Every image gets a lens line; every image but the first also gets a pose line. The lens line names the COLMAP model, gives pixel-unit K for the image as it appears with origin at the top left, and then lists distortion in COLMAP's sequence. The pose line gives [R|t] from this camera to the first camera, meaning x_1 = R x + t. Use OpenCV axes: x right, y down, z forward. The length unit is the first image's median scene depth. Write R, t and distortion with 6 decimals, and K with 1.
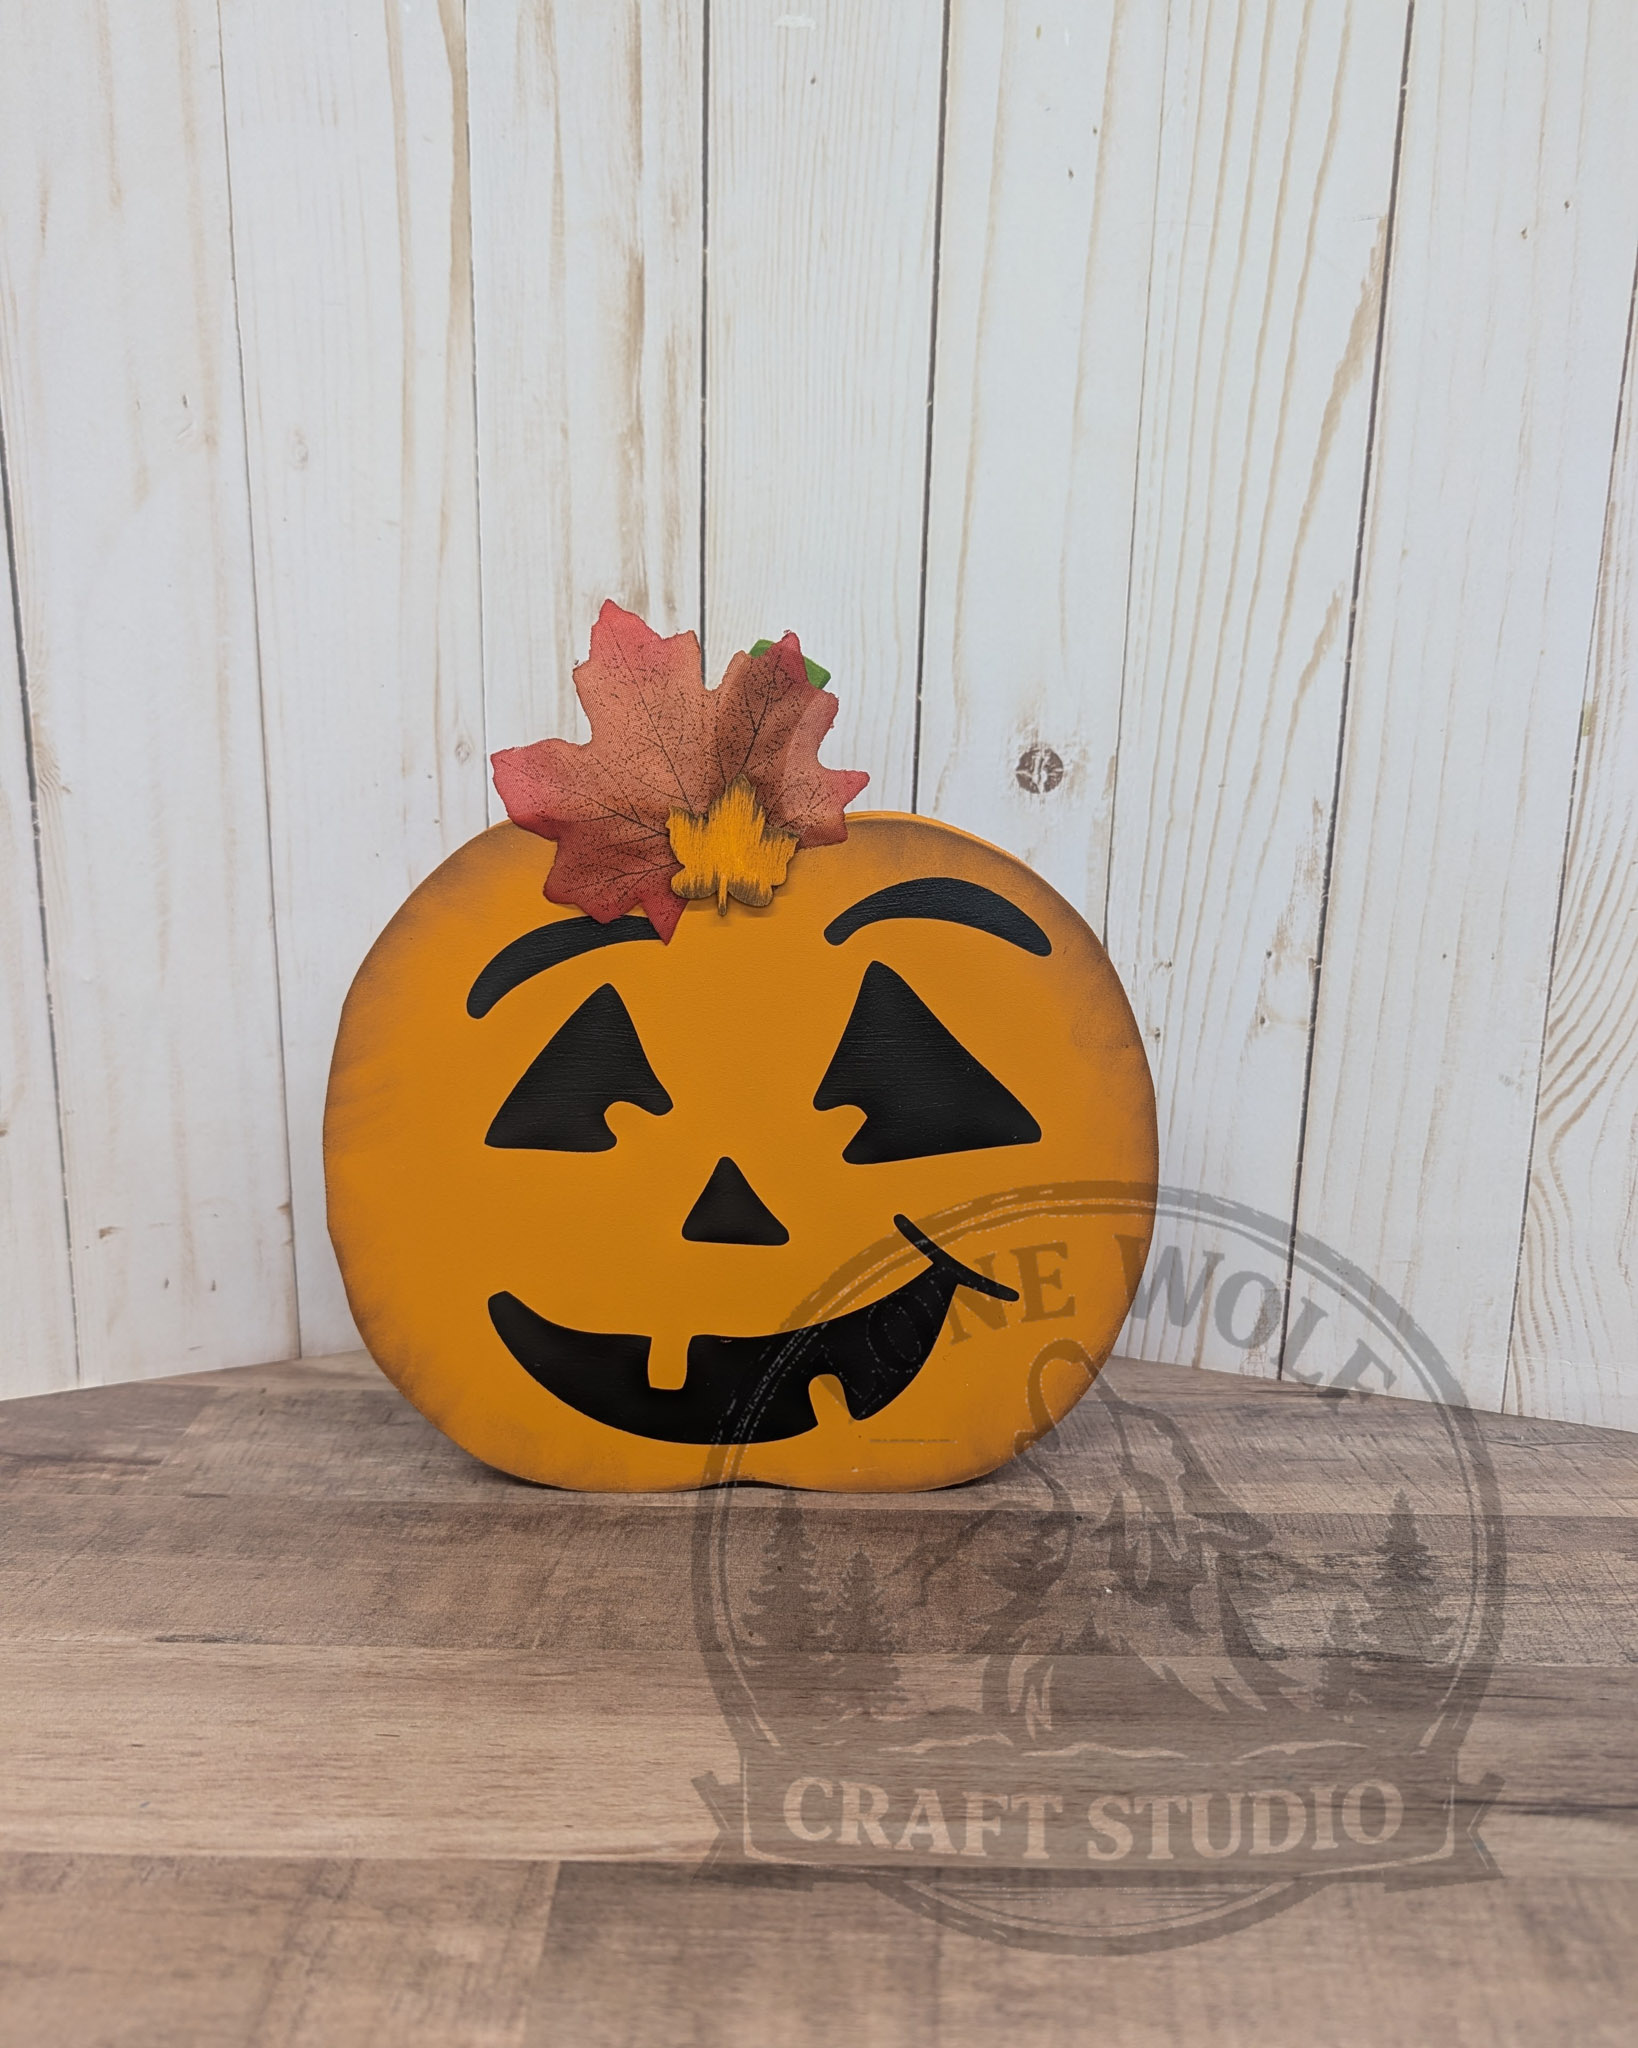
lens RADIAL K [[1512.7, 0, 774.7], [0, 1512.7, 1019.8], [0, 0, 1]] dist [-0.021010, 0.001644]
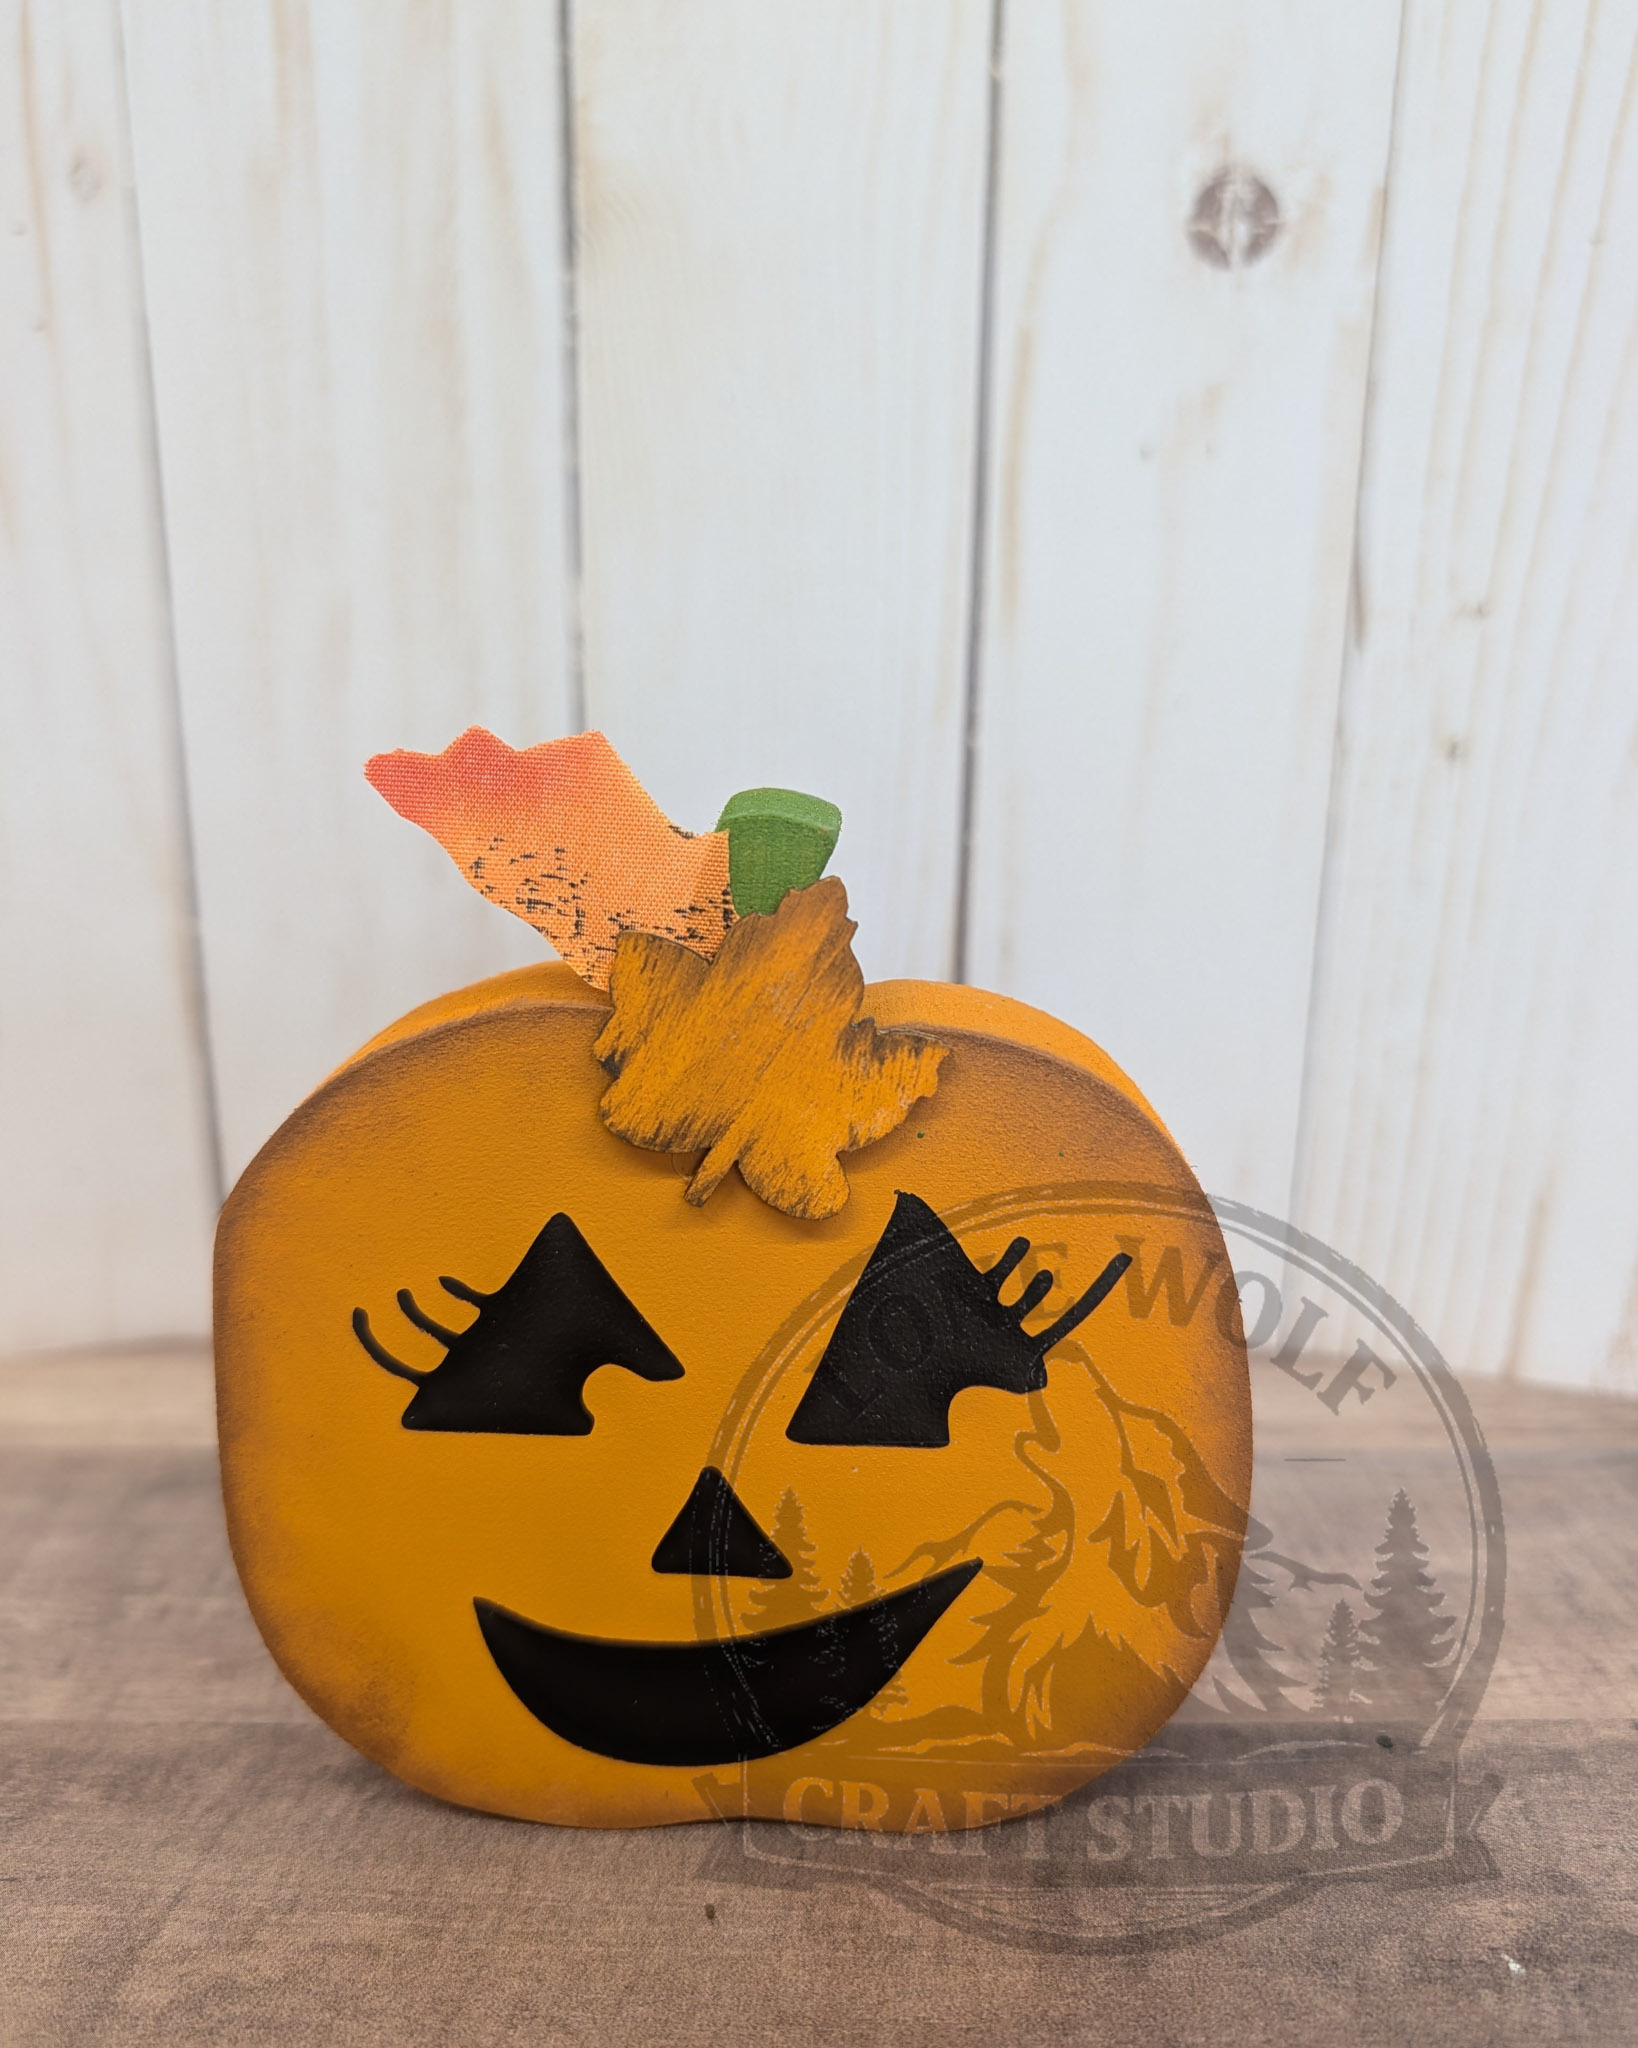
lens RADIAL K [[1512.7, 0, 803.4], [0, 1512.7, 1040.4], [0, 0, 1]] dist [-0.021010, 0.001644]
pose [[0.999819, -0.009731, 0.016321, 0.021518], [0.009124, 0.999280, 0.036833, 0.096805], [-0.016668, -0.036677, 0.999188, 0.524060]]
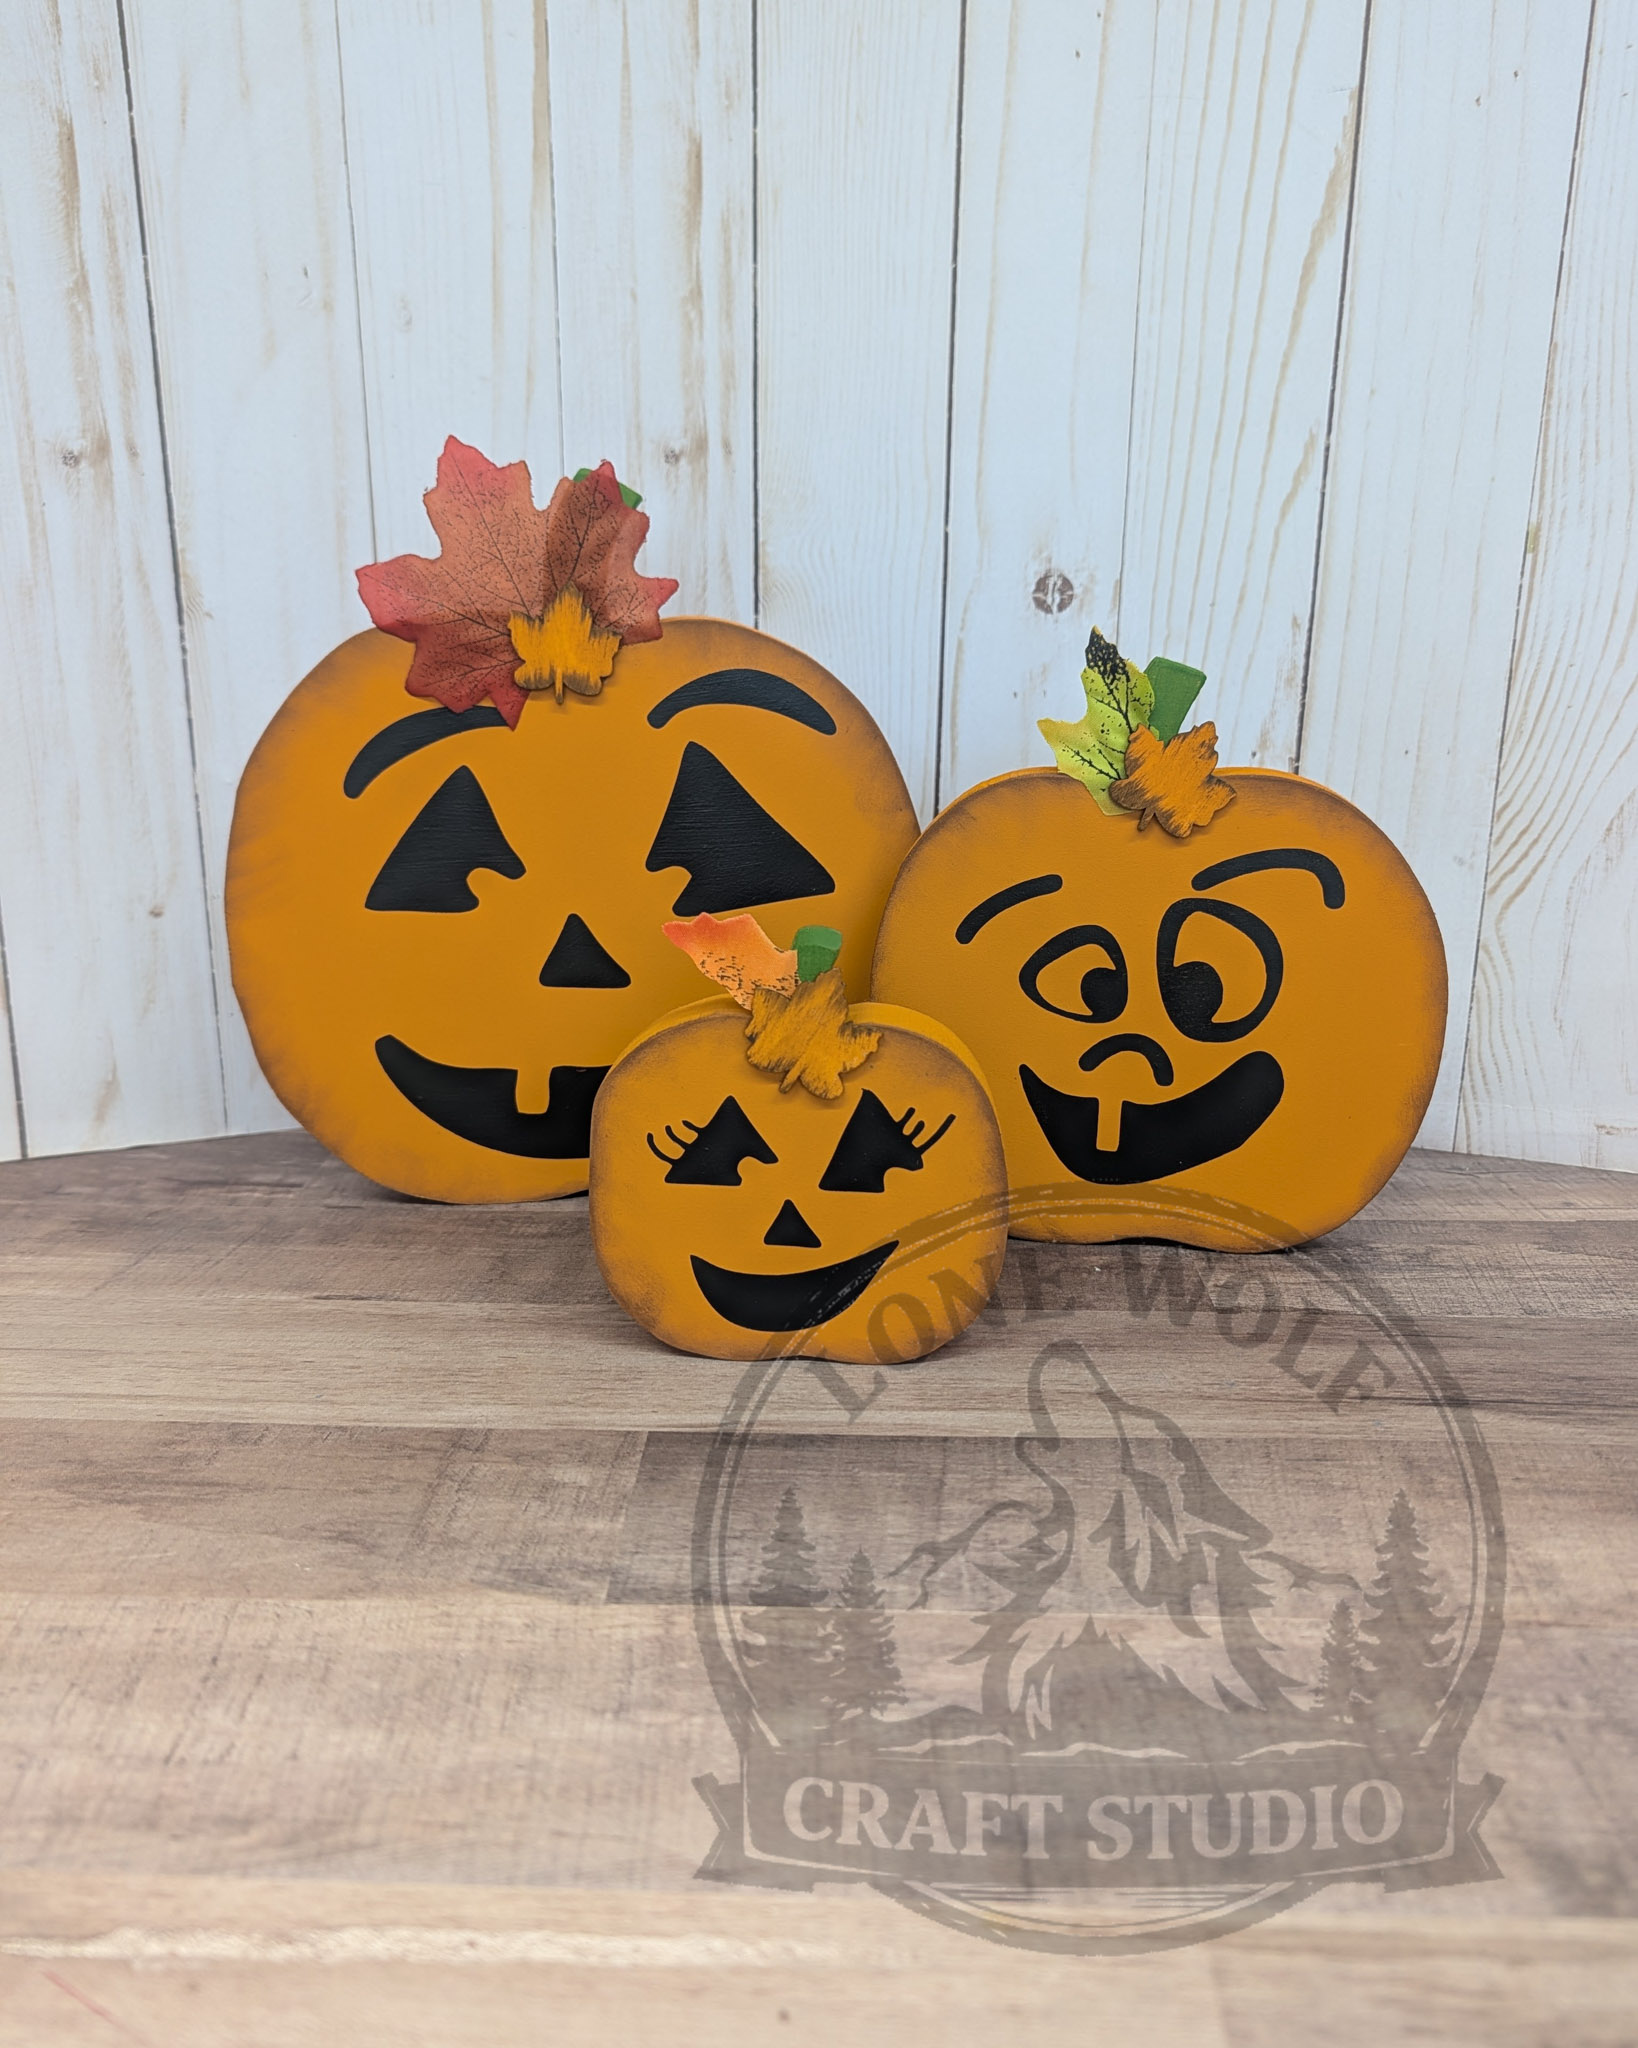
lens RADIAL K [[1512.7, 0, 799.1], [0, 1512.7, 1008.5], [0, 0, 1]] dist [-0.021010, 0.001644]
pose [[0.999674, -0.003989, -0.025215, 0.012820], [0.005307, 0.998610, 0.052431, 0.092864], [0.024970, -0.052548, 0.998306, -0.168512]]
